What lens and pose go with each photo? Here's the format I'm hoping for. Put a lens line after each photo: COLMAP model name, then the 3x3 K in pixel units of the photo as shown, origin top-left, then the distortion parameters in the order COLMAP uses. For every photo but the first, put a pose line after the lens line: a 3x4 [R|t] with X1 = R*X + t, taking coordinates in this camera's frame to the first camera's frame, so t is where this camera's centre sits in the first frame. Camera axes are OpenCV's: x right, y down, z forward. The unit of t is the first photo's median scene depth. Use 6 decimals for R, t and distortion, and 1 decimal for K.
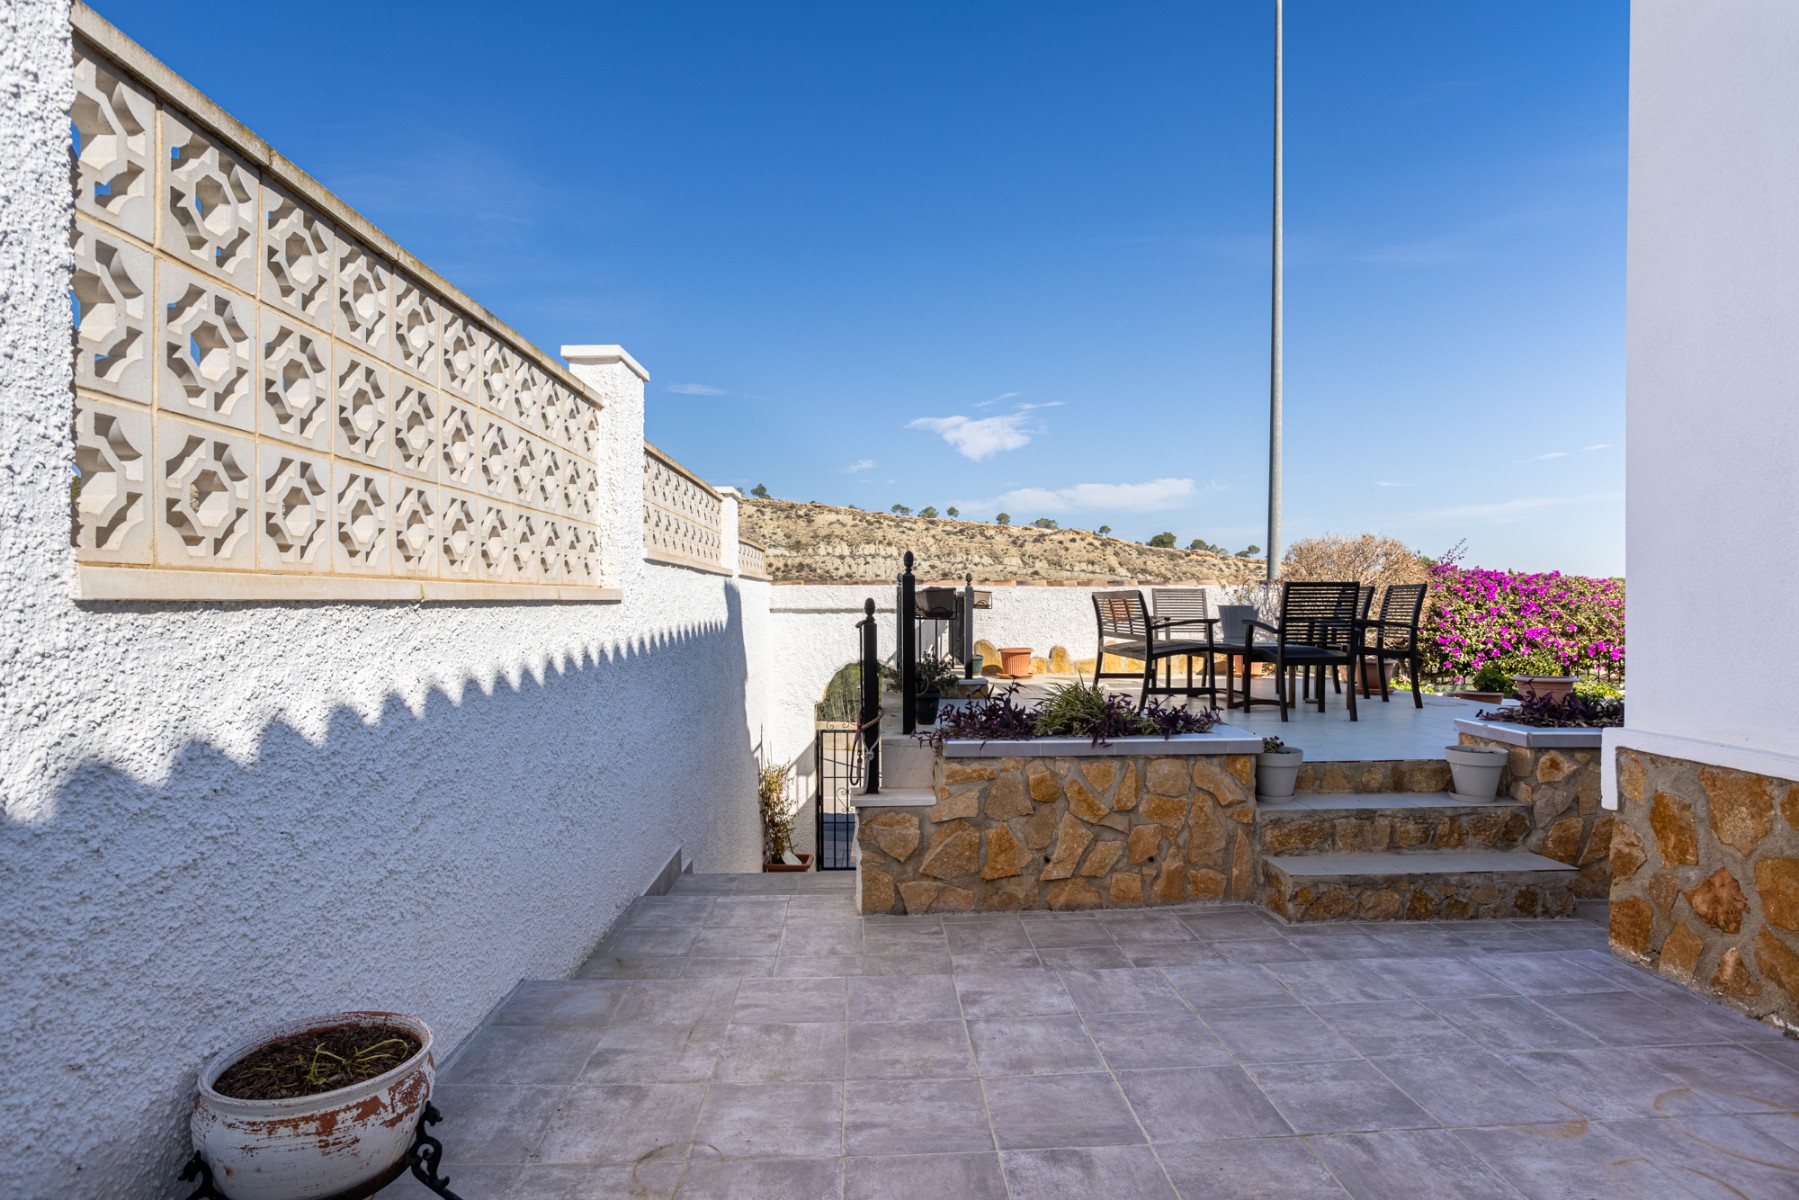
lens RADIAL K [[928.6, 0, 900.6], [0, 928.6, 603.2], [0, 0, 1]] dist [-0.027979, -0.000165]
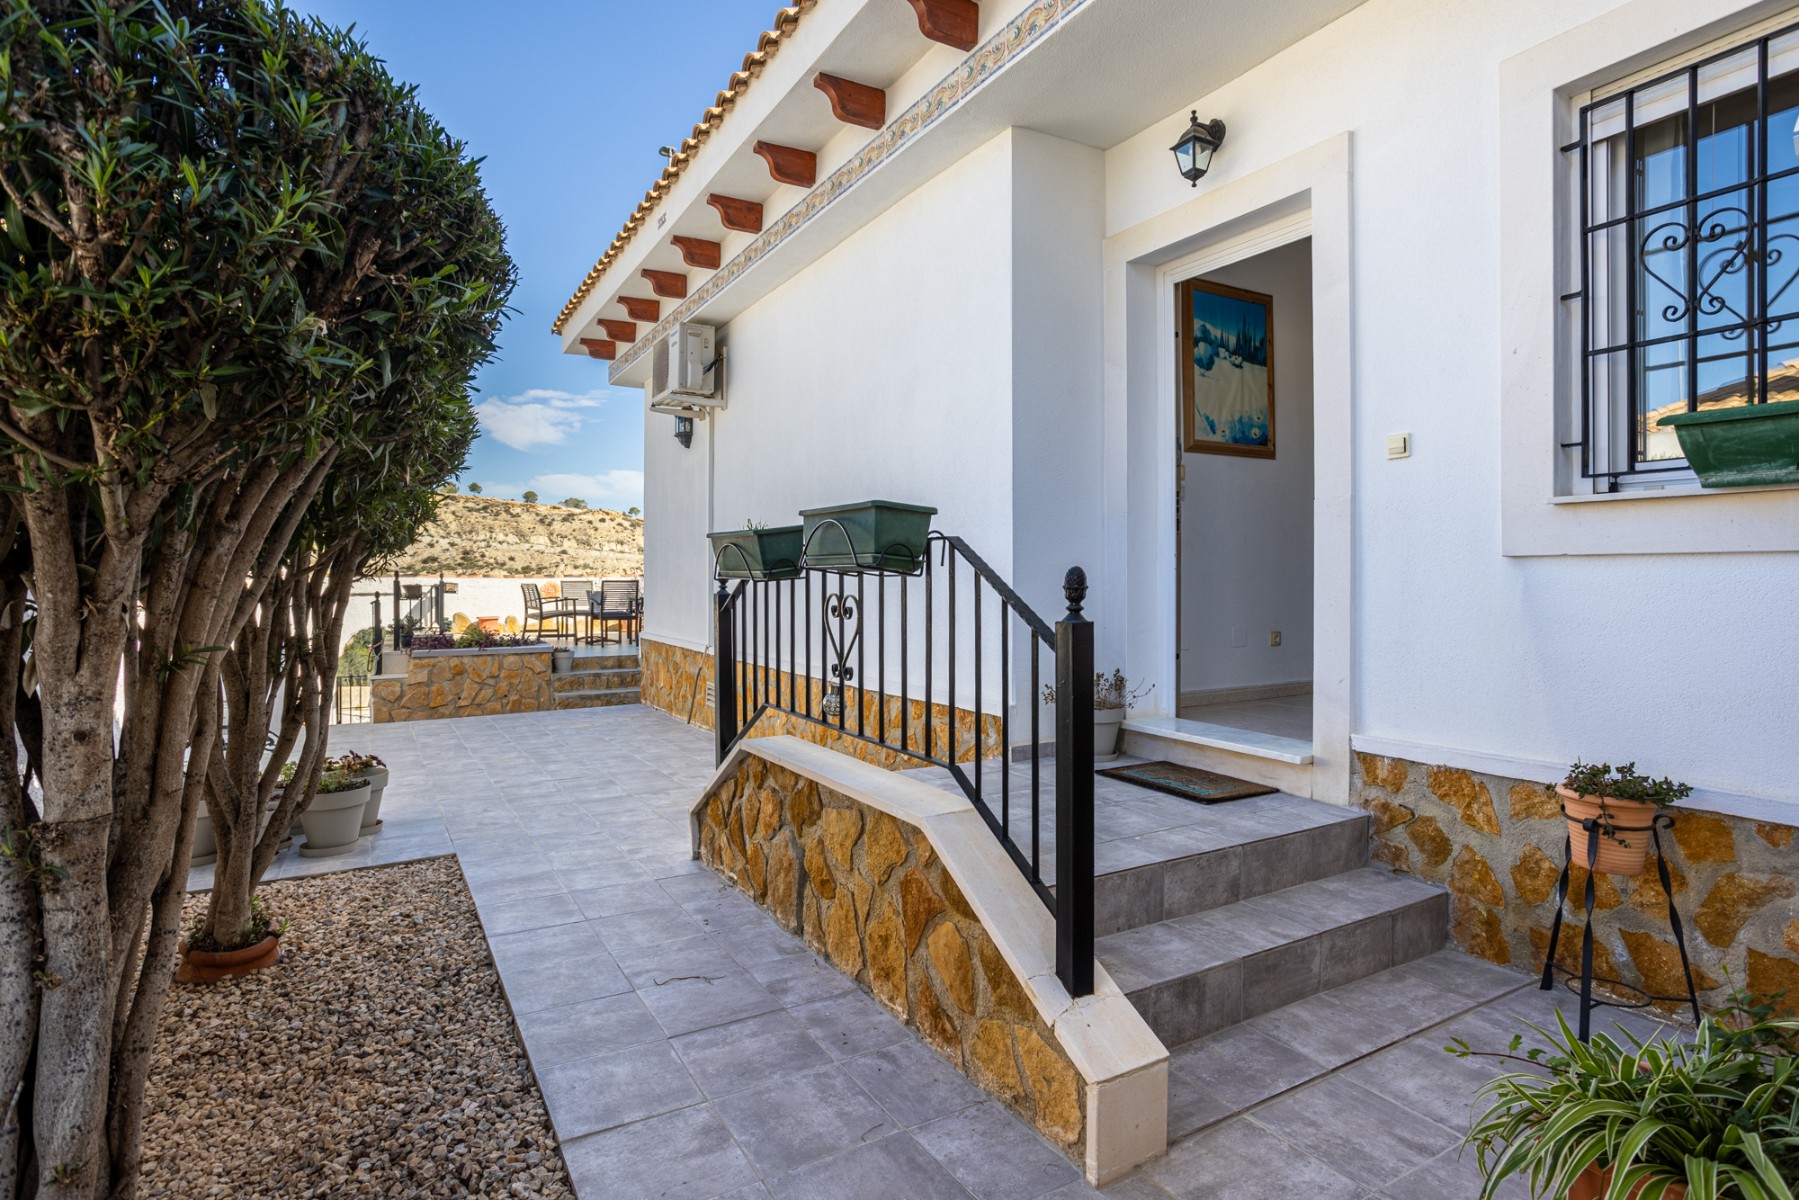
lens RADIAL K [[928.6, 0, 895.1], [0, 928.6, 584.5], [0, 0, 1]] dist [-0.027979, -0.000165]
pose [[0.888143, -0.001382, 0.459566, 0.032519], [-0.000491, 0.999992, 0.003956, -0.017218], [-0.459568, -0.003739, 0.888135, -0.889730]]
